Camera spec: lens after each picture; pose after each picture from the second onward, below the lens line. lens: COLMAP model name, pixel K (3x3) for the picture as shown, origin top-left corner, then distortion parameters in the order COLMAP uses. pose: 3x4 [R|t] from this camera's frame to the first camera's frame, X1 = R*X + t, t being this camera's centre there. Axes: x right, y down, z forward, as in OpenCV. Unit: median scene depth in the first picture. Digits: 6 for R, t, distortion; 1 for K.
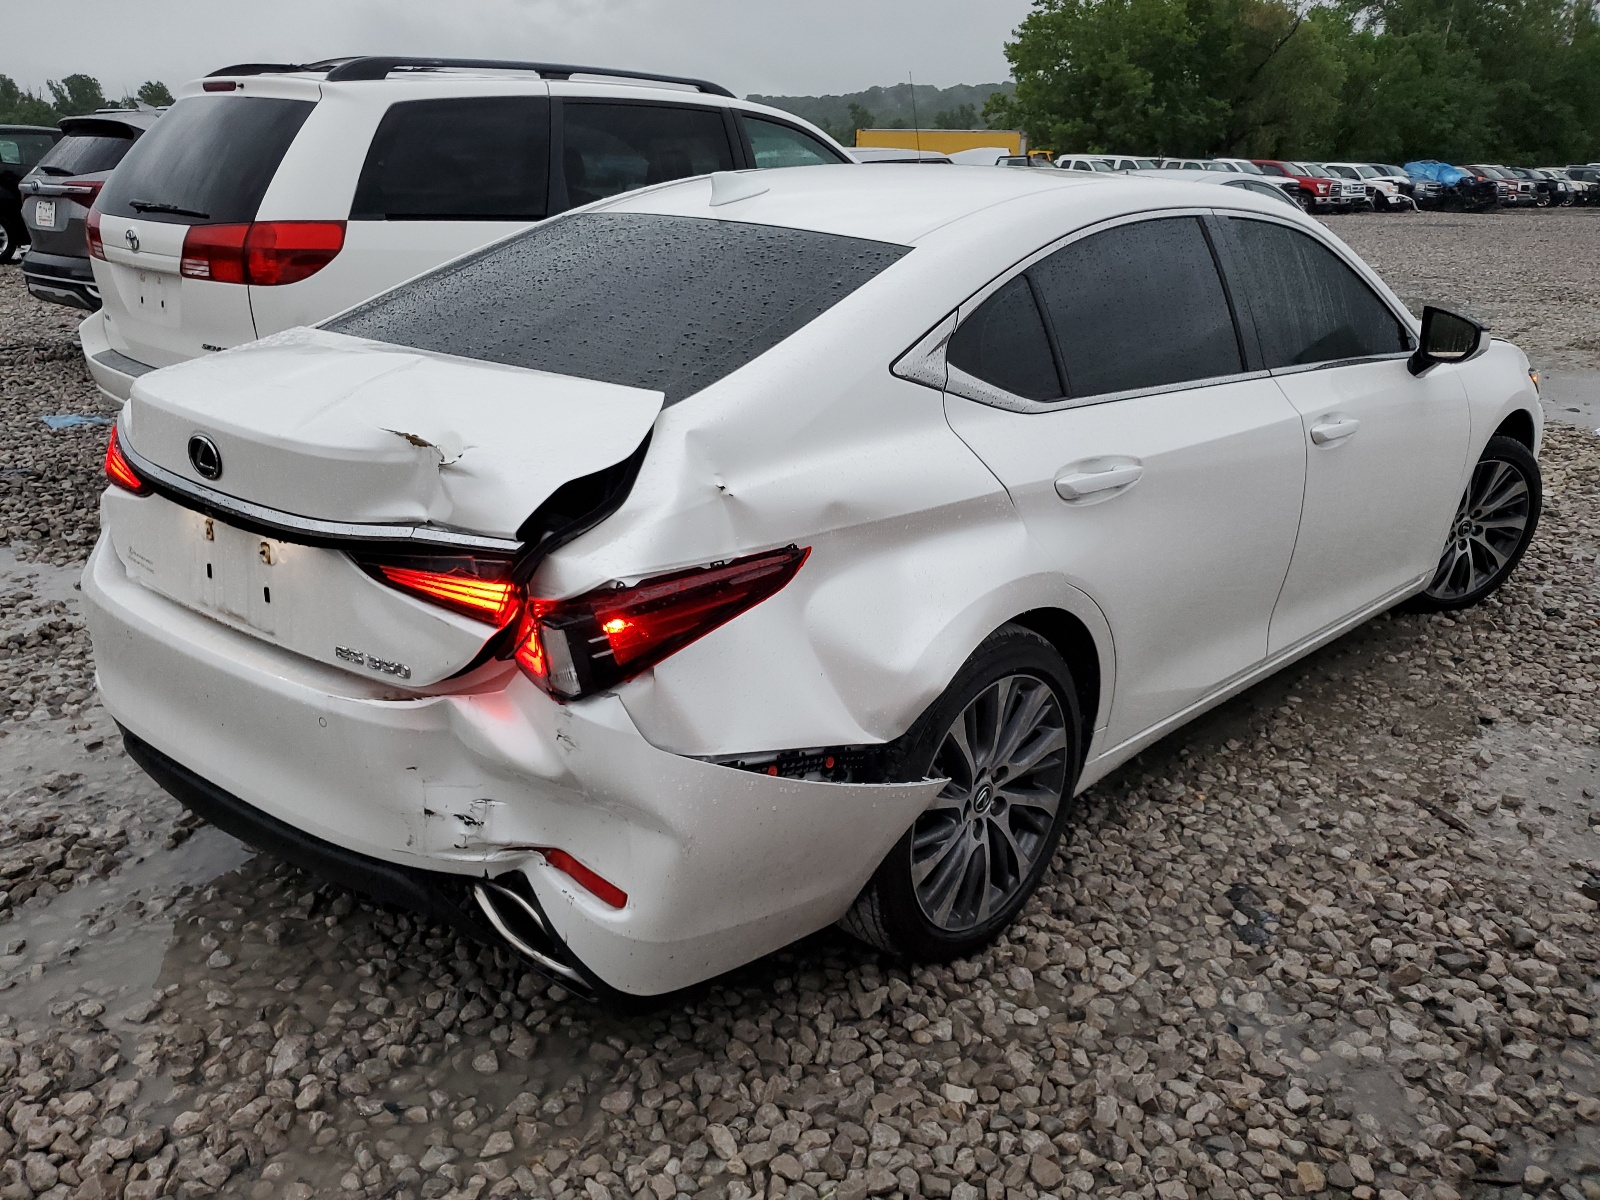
lens RADIAL K [[1296.9, 0, 800.0], [0, 1296.9, 600.0], [0, 0, 1]] dist [0.025829, 0.002218]
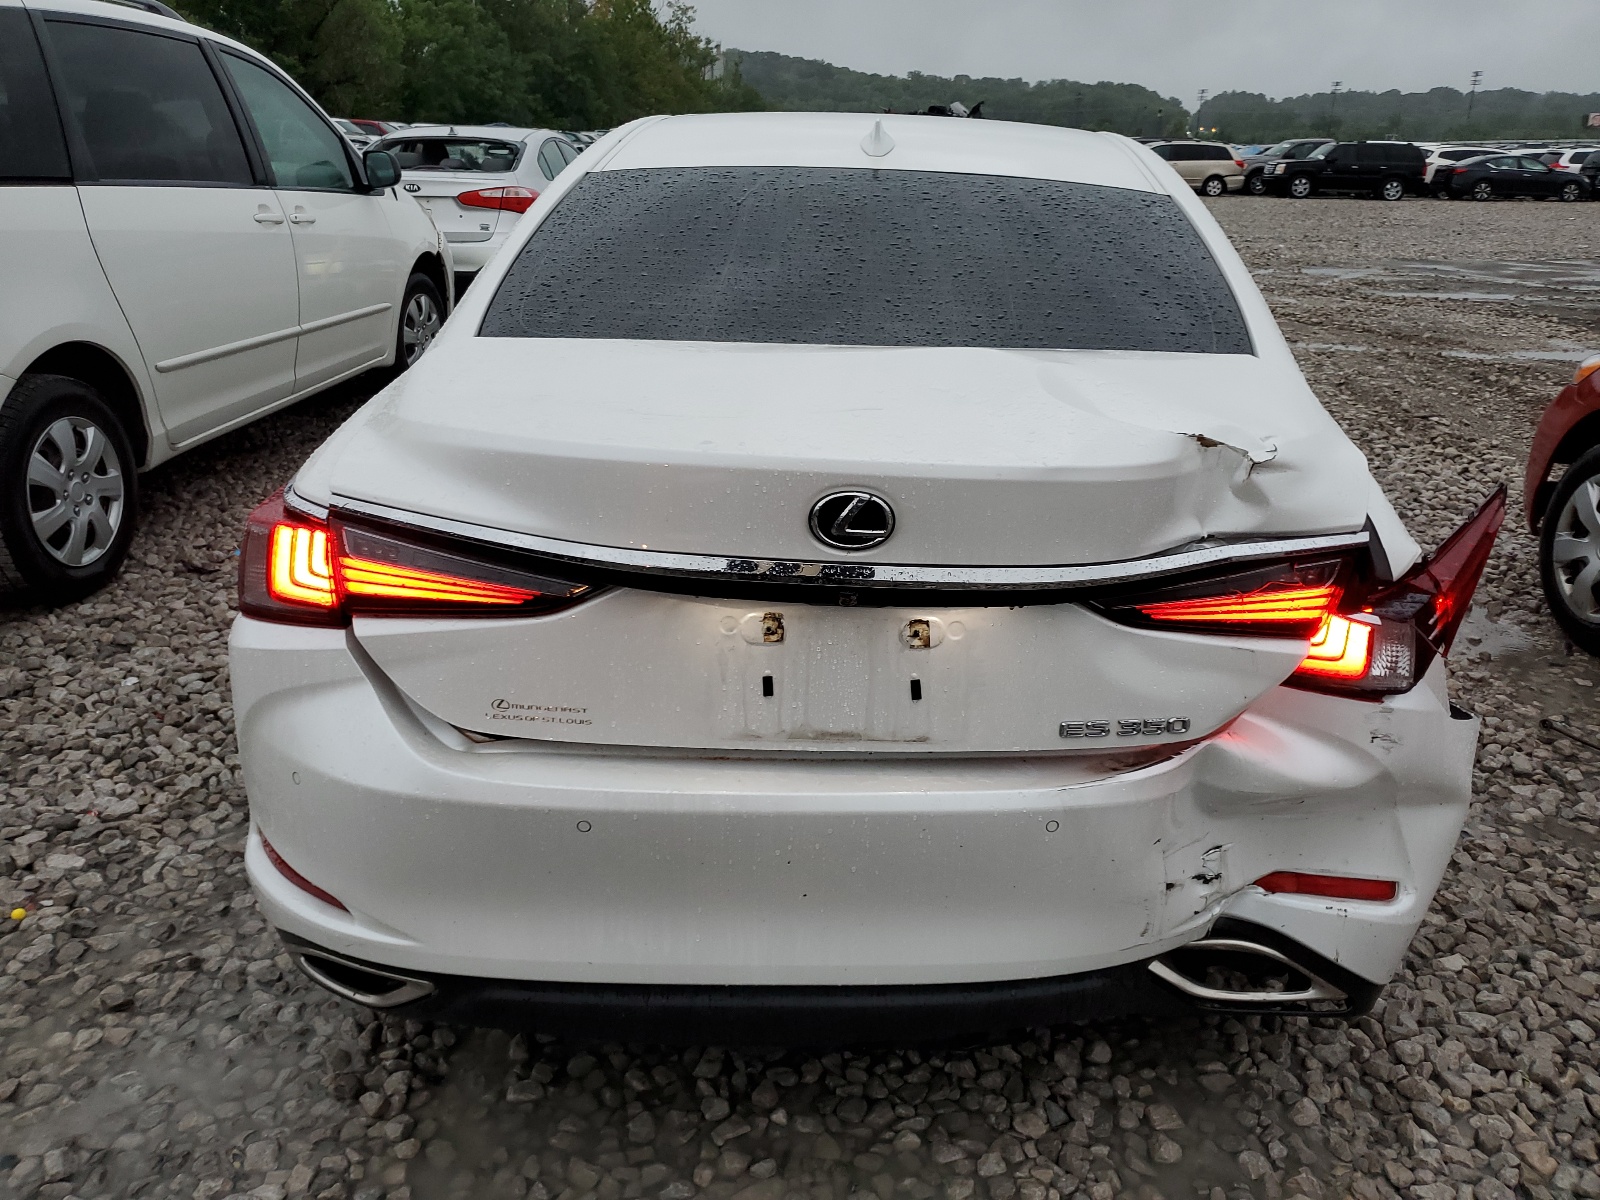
lens RADIAL K [[1296.9, 0, 800.0], [0, 1296.9, 600.0], [0, 0, 1]] dist [0.025829, 0.002218]
pose [[0.759084, -0.217541, 0.613569, -0.937640], [0.201099, 0.974775, 0.096814, -0.144106], [-0.619153, 0.049898, 0.783683, 0.483583]]
